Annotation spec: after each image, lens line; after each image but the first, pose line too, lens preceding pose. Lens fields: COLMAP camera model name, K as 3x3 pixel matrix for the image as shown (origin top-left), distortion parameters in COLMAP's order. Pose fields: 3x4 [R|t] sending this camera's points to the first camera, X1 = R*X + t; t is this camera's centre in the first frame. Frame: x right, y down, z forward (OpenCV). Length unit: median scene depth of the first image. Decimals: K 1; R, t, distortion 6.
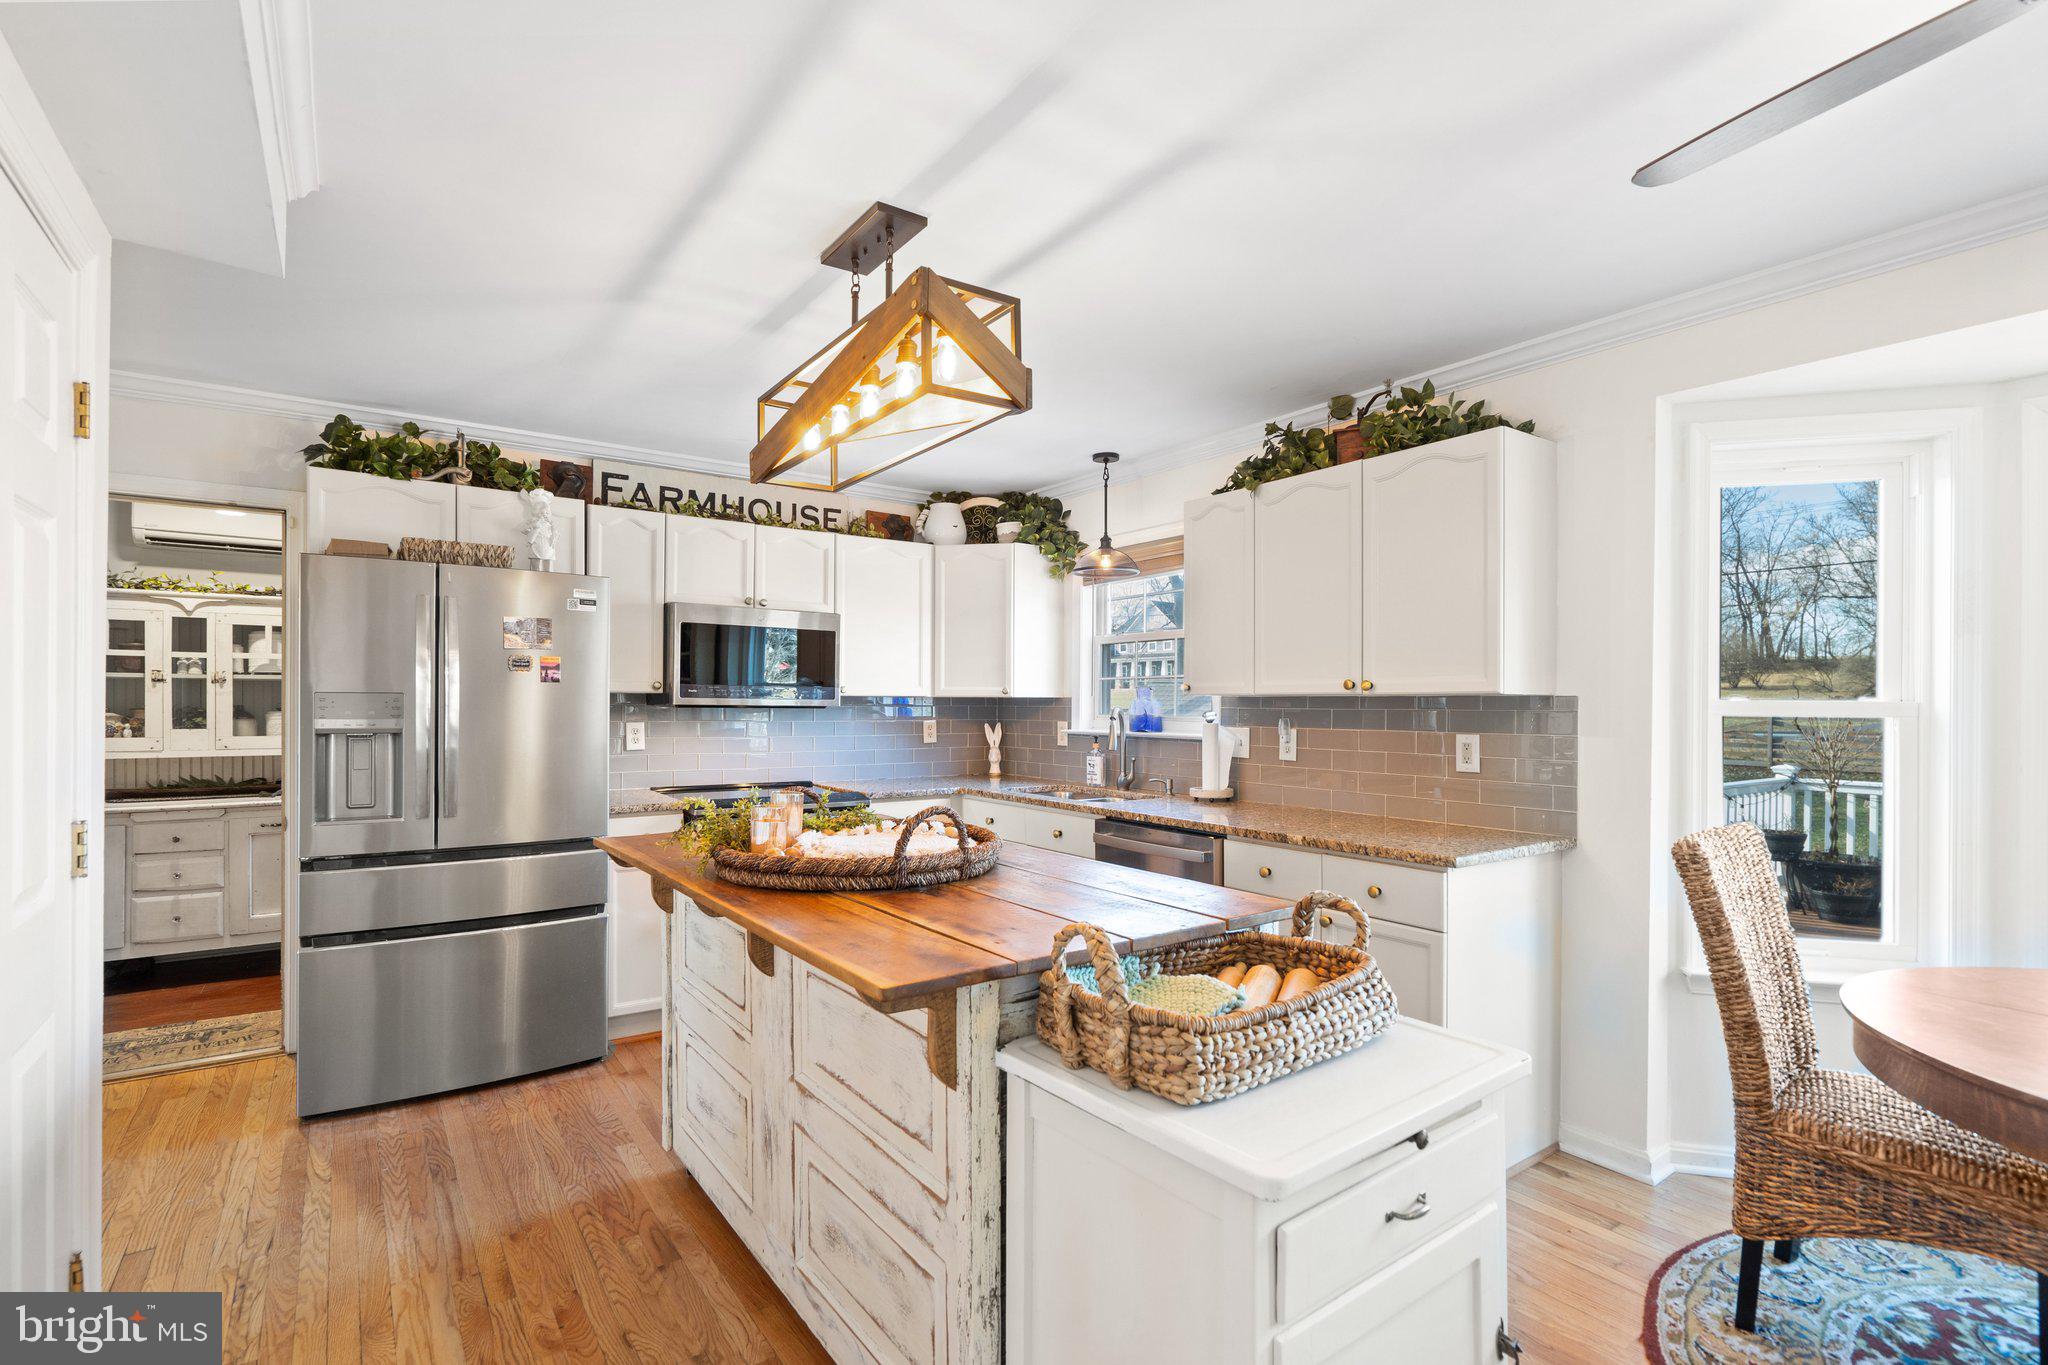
lens RADIAL K [[933.2, 0, 995.9], [0, 933.2, 703.1], [0, 0, 1]] dist [-0.001672, 0.000095]
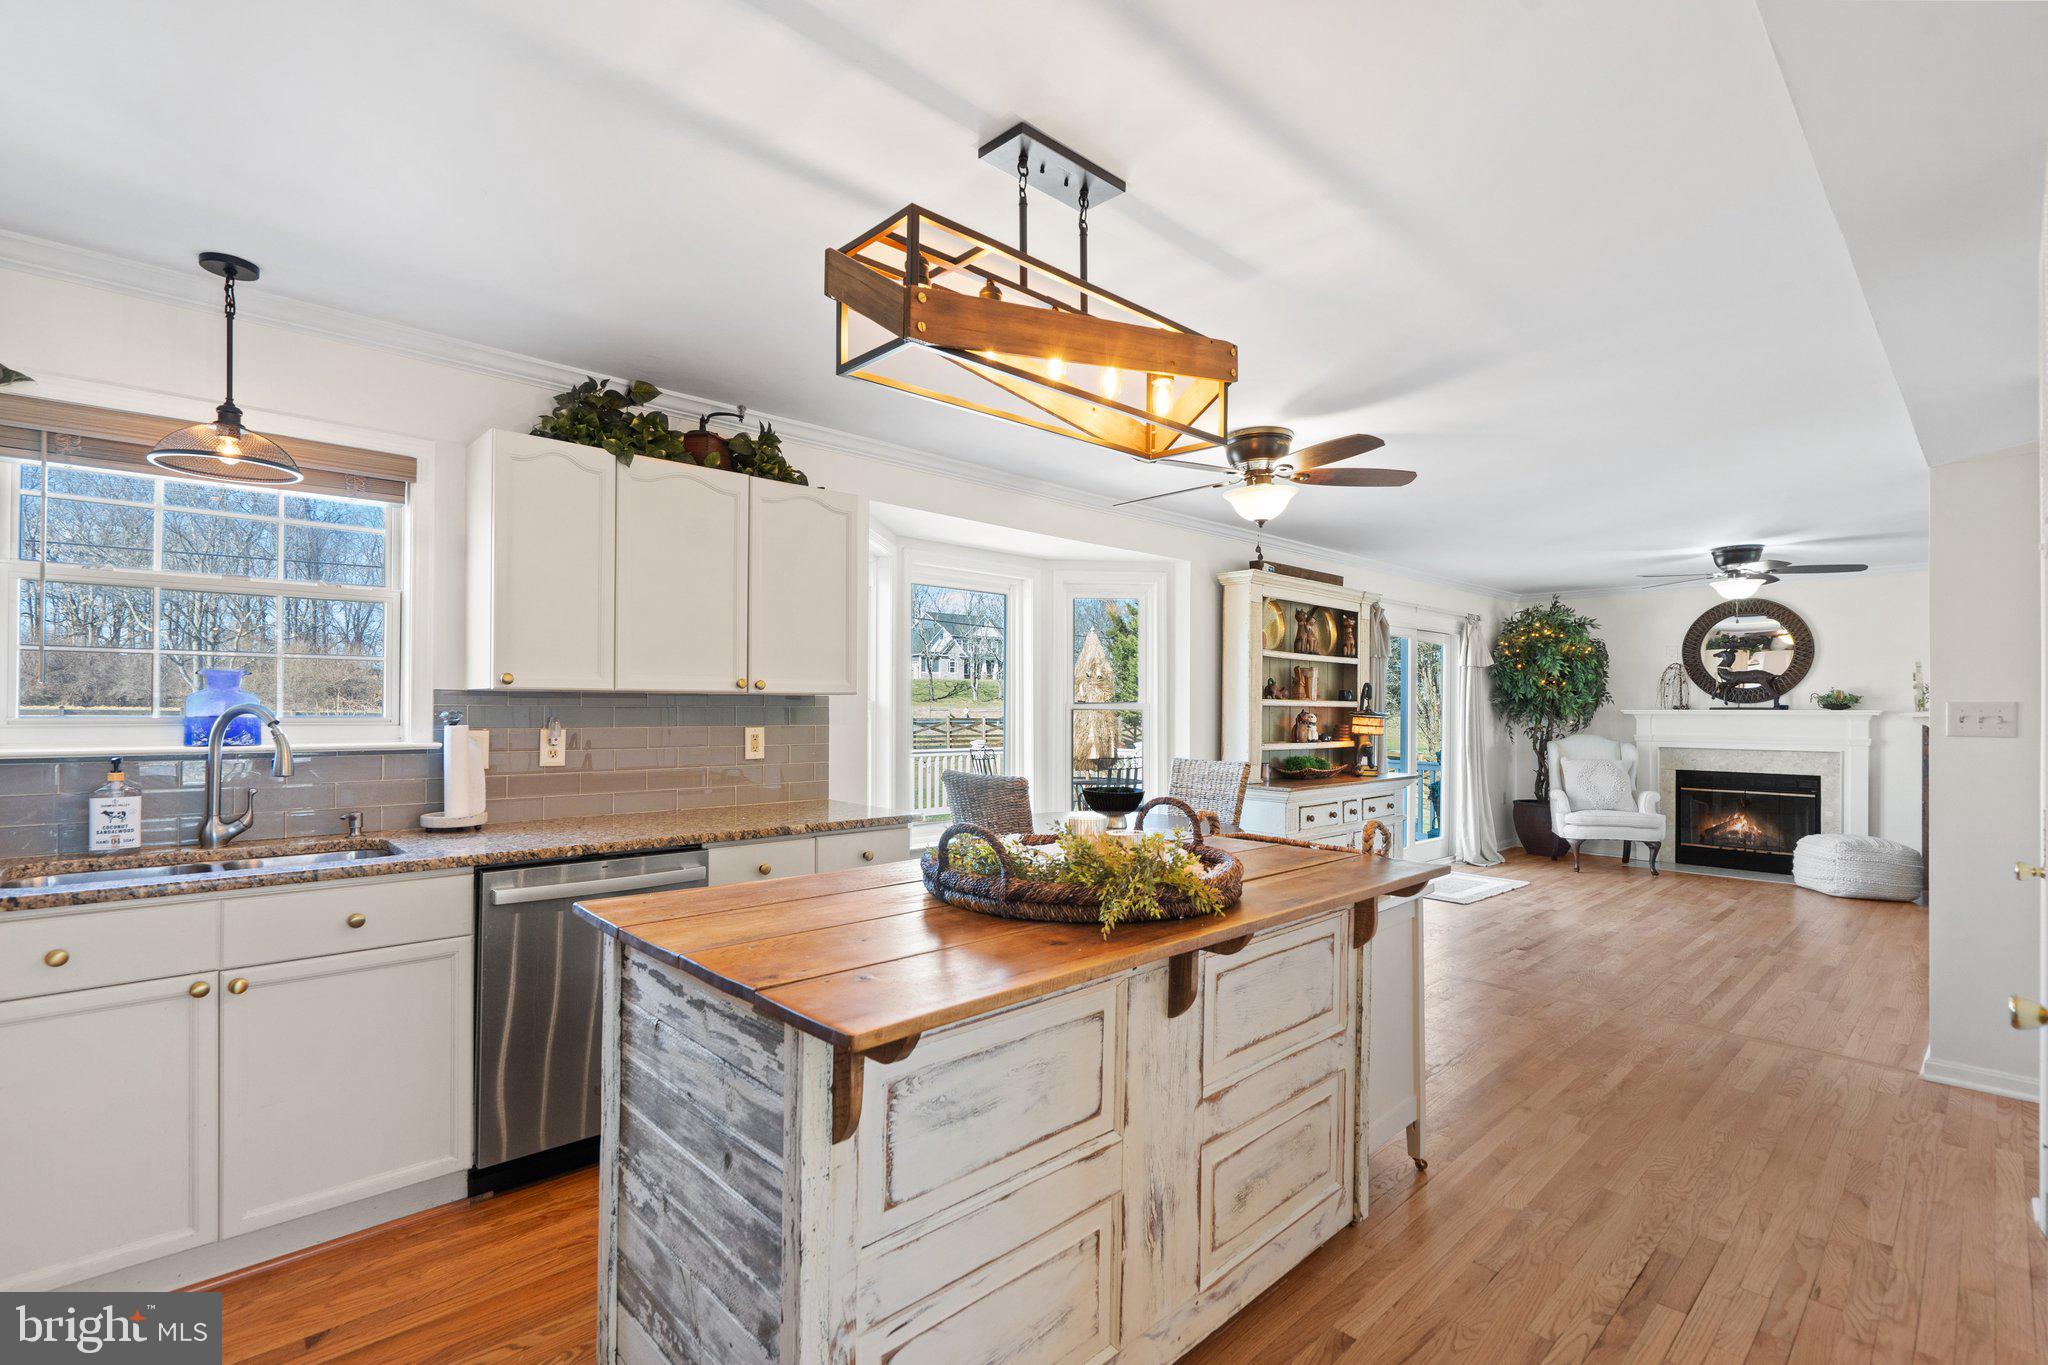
lens RADIAL K [[940.1, 0, 1012.0], [0, 940.1, 701.0], [0, 0, 1]] dist [0.000971, -0.000086]
pose [[-0.147401, -0.001200, 0.989076, -0.570449], [-0.008616, 0.999963, -0.000071, -0.002029], [-0.989039, -0.008533, -0.147406, 0.670010]]
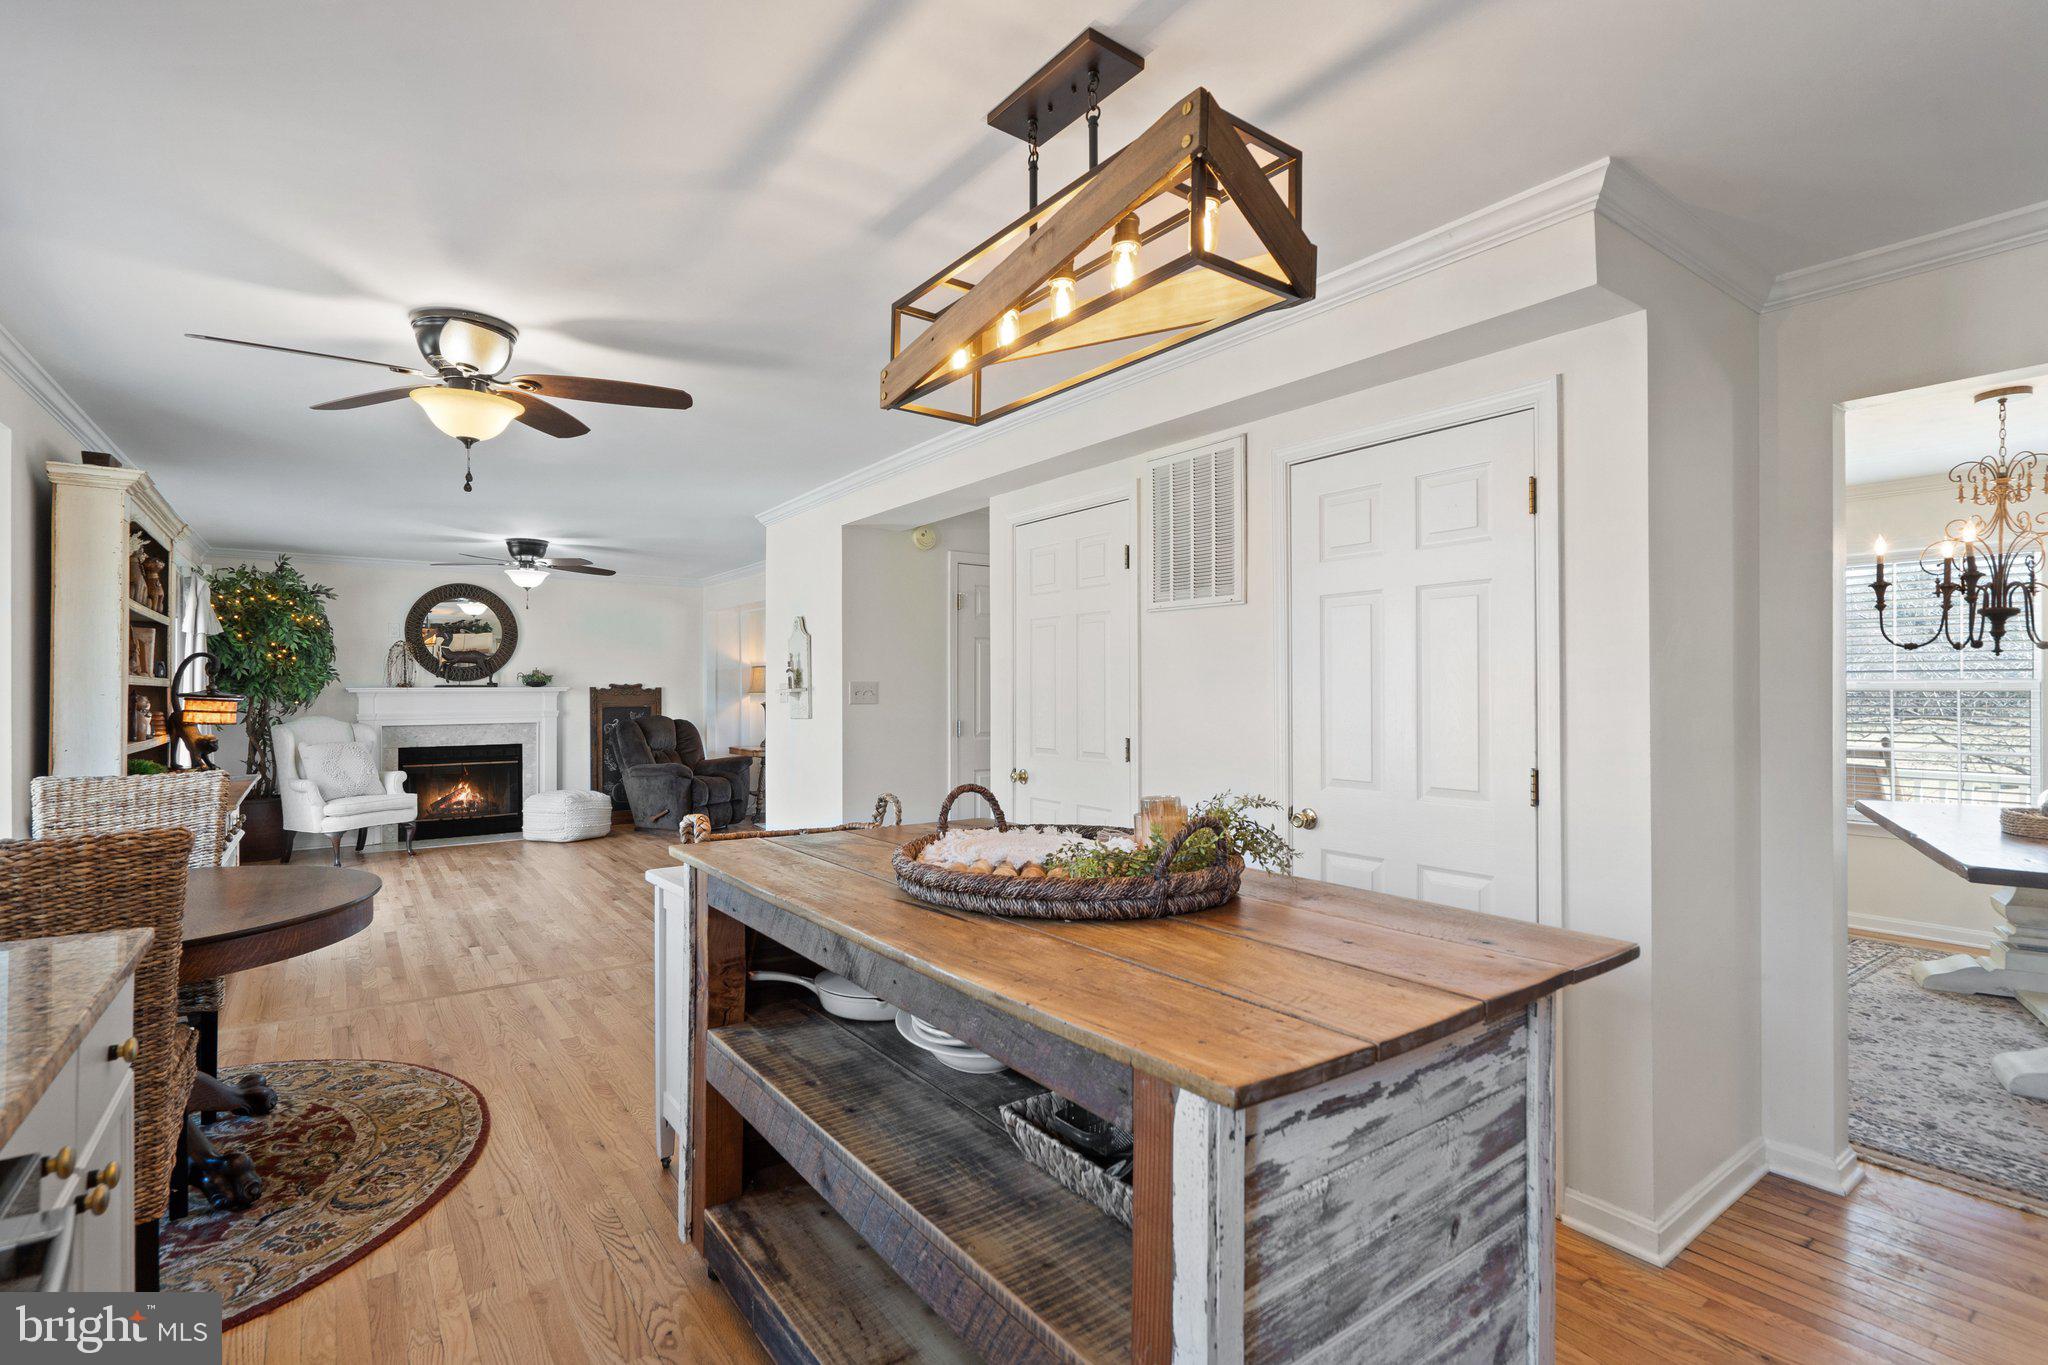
lens RADIAL K [[953.6, 0, 1015.2], [0, 953.6, 680.1], [0, 0, 1]] dist [-0.003175, 0.000456]
pose [[-0.999831, -0.003870, -0.017970, -0.048548], [-0.003700, 0.999948, -0.009491, 0.002461], [0.018006, -0.009423, -0.999793, 1.027702]]
